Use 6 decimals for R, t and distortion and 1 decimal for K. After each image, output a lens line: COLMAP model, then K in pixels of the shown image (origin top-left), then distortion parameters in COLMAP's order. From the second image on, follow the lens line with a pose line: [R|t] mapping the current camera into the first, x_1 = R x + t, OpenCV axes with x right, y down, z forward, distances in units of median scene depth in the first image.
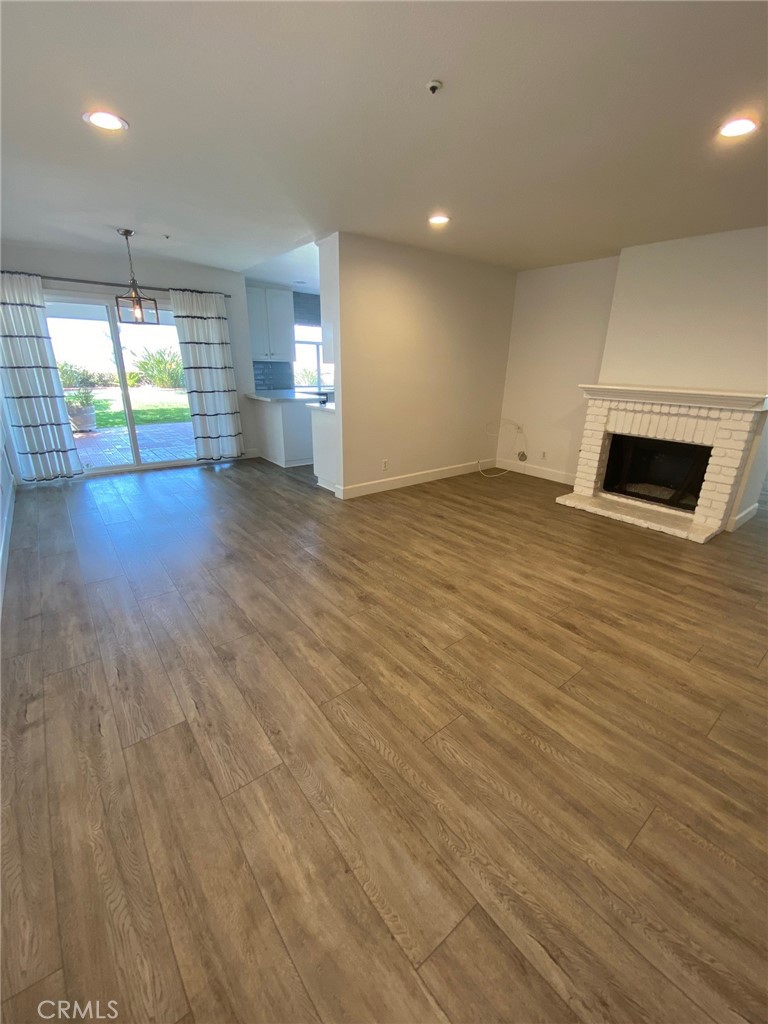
lens RADIAL K [[410.0, 0, 384.0], [0, 410.0, 512.0], [0, 0, 1]] dist [0.024118, -0.021012]
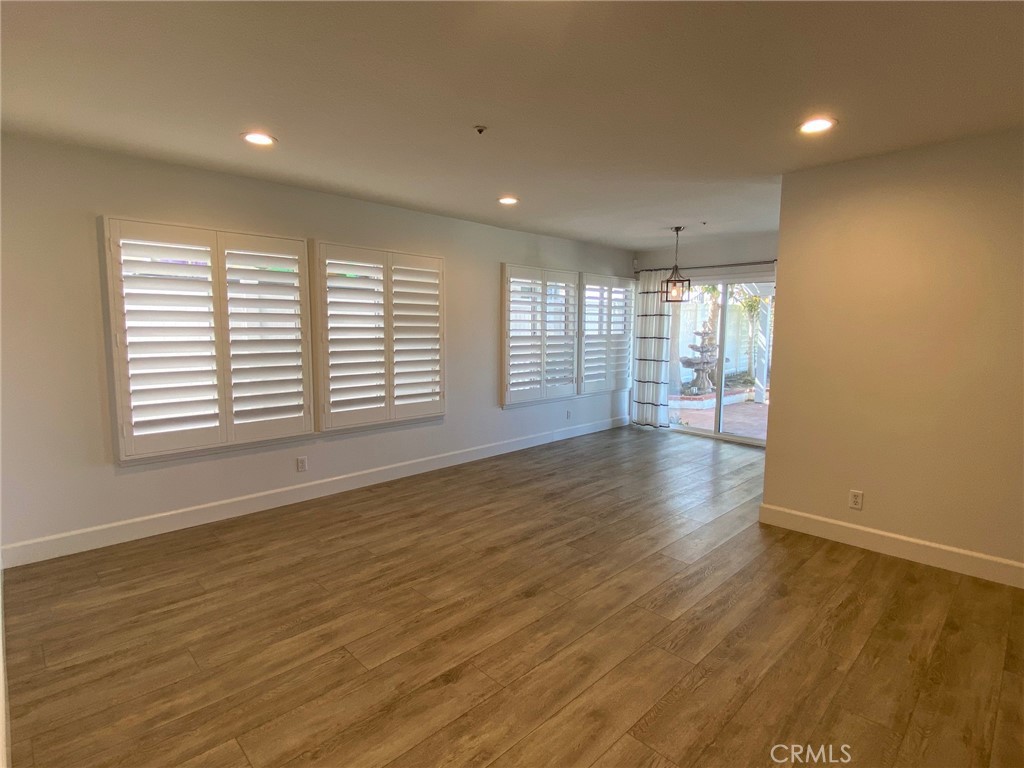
lens RADIAL K [[512.9, 0, 512.0], [0, 512.9, 384.0], [0, 0, 1]] dist [0.003955, -0.000280]
pose [[0.120726, 0.103495, -0.987276, 1.005830], [-0.343832, 0.937347, 0.056217, -0.224446], [0.931238, 0.332671, 0.148747, 0.618109]]
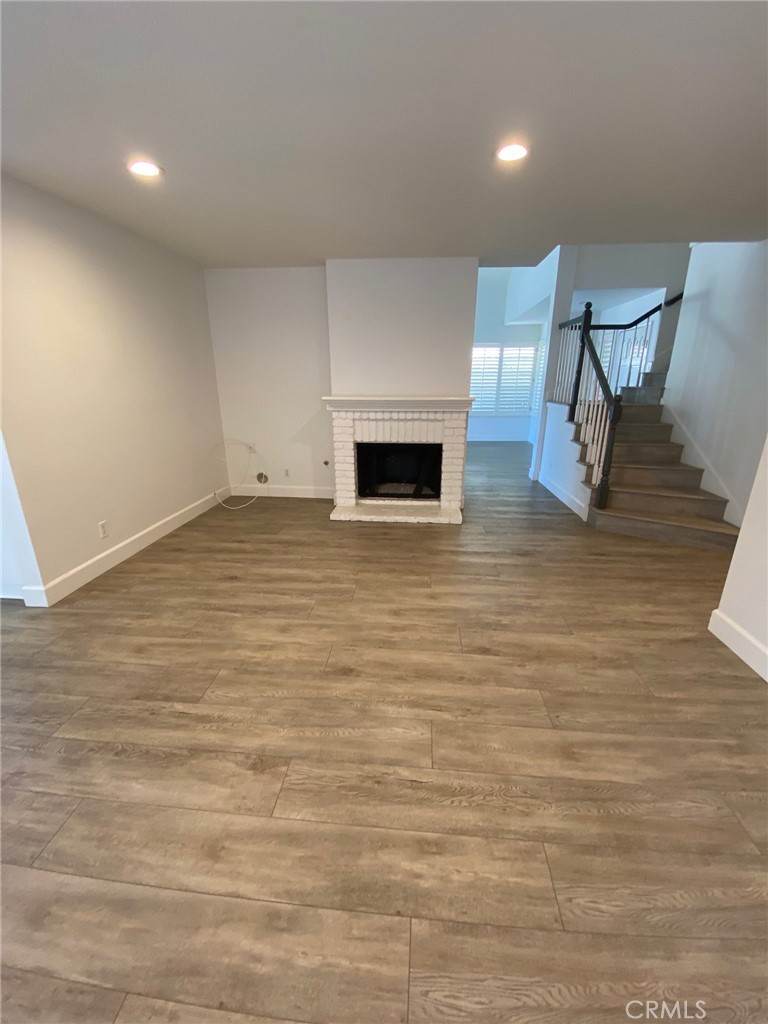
lens RADIAL K [[410.0, 0, 384.0], [0, 410.0, 512.0], [0, 0, 1]] dist [0.024118, -0.021012]
pose [[0.683916, -0.240025, 0.688947, -0.218520], [0.256435, 0.963162, 0.080997, -0.127649], [-0.683008, 0.121275, 0.720272, 0.339804]]
